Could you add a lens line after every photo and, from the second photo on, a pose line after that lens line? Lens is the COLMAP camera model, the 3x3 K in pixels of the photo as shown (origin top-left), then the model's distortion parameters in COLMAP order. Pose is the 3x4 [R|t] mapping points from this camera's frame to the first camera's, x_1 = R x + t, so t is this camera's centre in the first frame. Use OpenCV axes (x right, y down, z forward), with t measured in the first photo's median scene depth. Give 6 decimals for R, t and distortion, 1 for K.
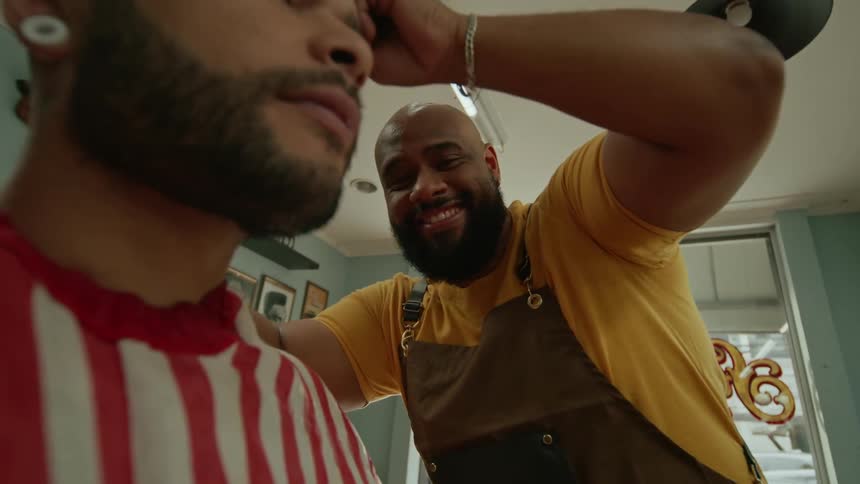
lens RADIAL K [[472.3, 0, 432.9], [0, 472.3, 239.9], [0, 0, 1]] dist [-0.006747, 0.002965]
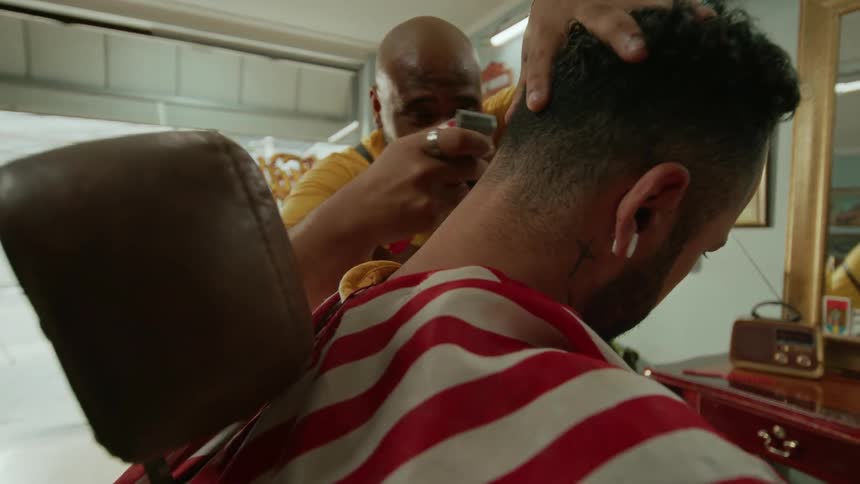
lens RADIAL K [[472.3, 0, 429.4], [0, 472.3, 245.1], [0, 0, 1]] dist [-0.006747, 0.002965]
pose [[0.611244, -0.089194, 0.786400, -0.190865], [-0.276110, 0.907169, 0.317503, -0.046350], [-0.741717, -0.411205, 0.529874, 0.037854]]
